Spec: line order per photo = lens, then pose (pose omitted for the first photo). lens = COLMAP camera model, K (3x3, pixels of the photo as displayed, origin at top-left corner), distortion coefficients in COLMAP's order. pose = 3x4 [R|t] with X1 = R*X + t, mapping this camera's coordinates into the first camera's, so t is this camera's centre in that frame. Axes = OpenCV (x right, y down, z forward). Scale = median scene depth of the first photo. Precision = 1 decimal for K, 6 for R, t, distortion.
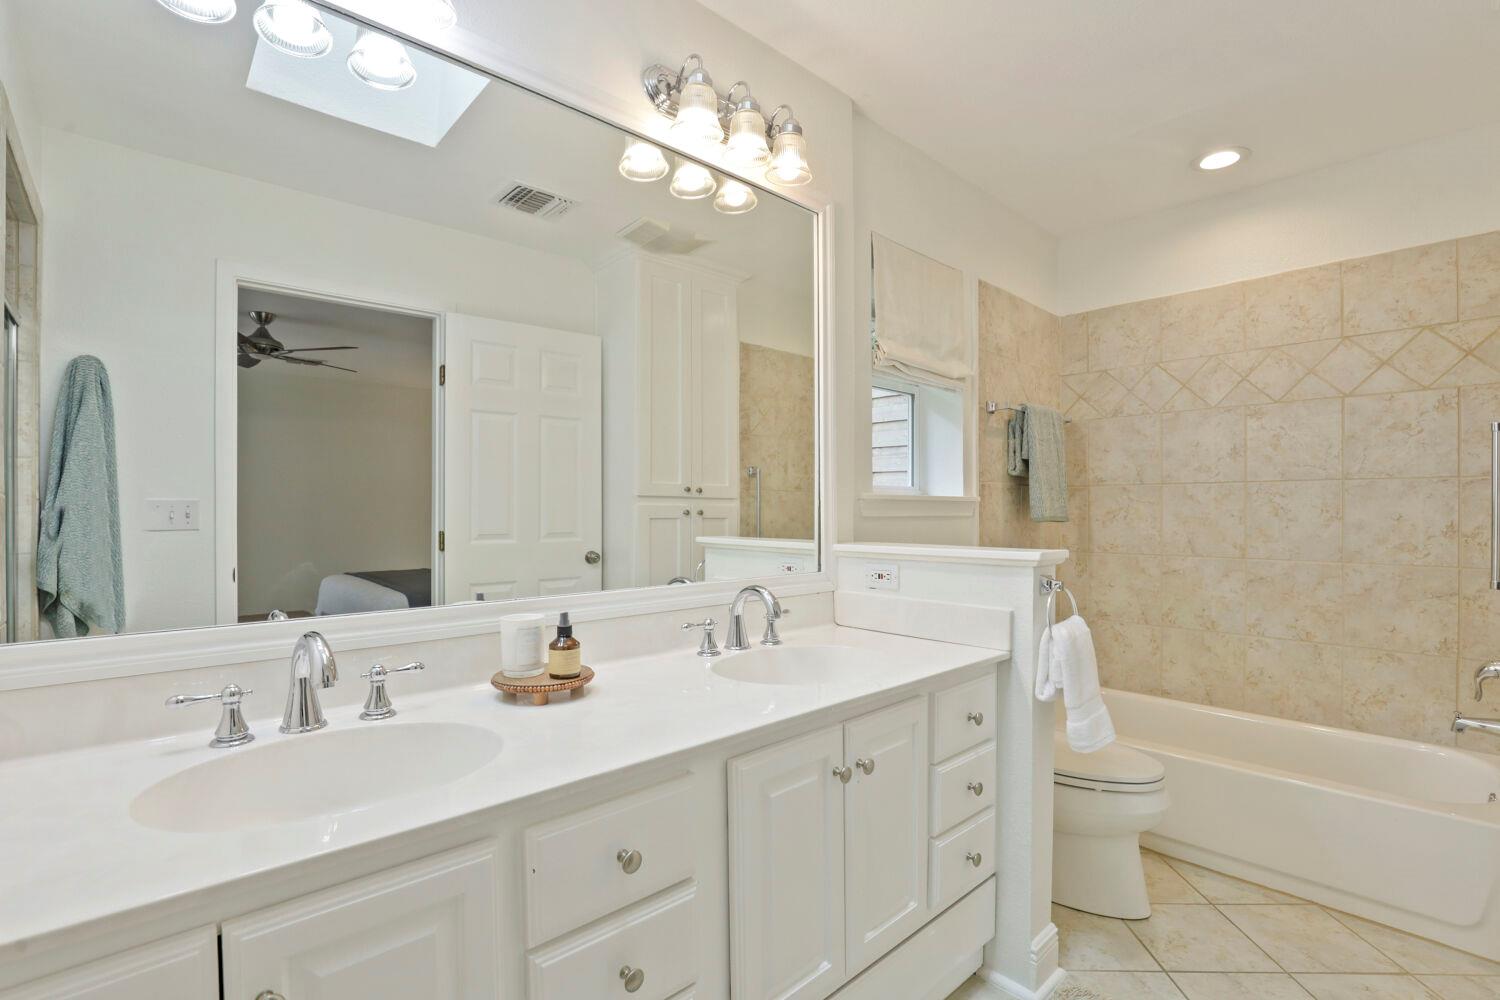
lens RADIAL K [[666.0, 0, 685.3], [0, 666.0, 513.0], [0, 0, 1]] dist [-0.021204, -0.000175]
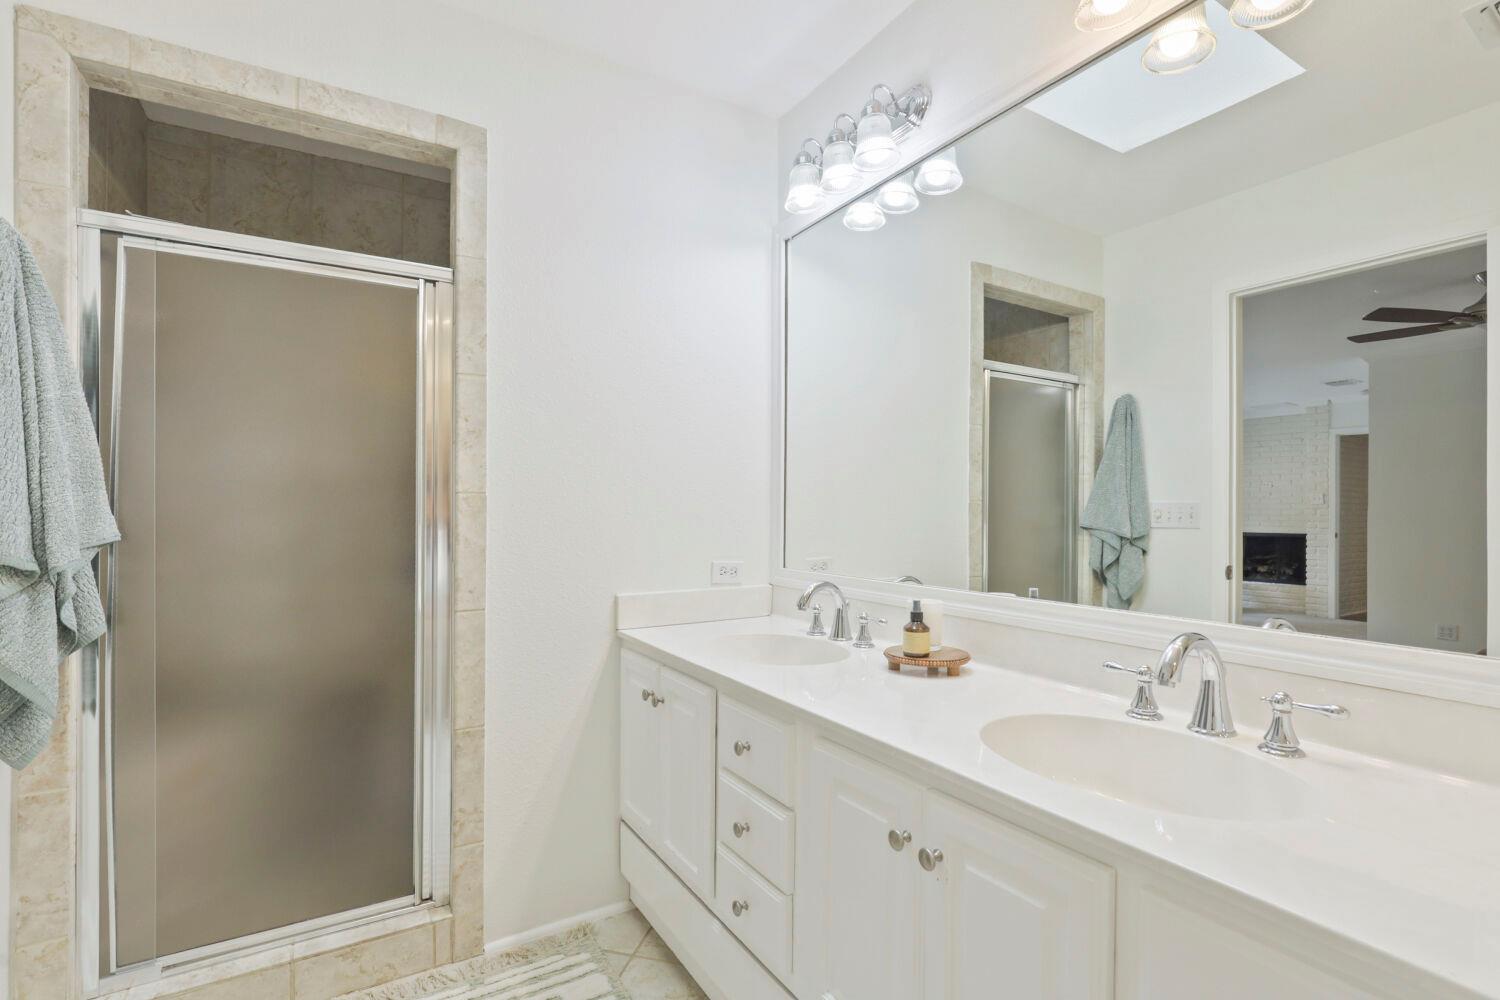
lens RADIAL K [[683.7, 0, 750.0], [0, 683.7, 500.0], [0, 0, 1]] dist [-0.035282, -0.000099]
pose [[-0.156364, -0.015775, -0.987574, 0.657820], [-0.012039, 0.999829, -0.014065, -0.003140], [0.987626, 0.009690, -0.156527, 0.570096]]
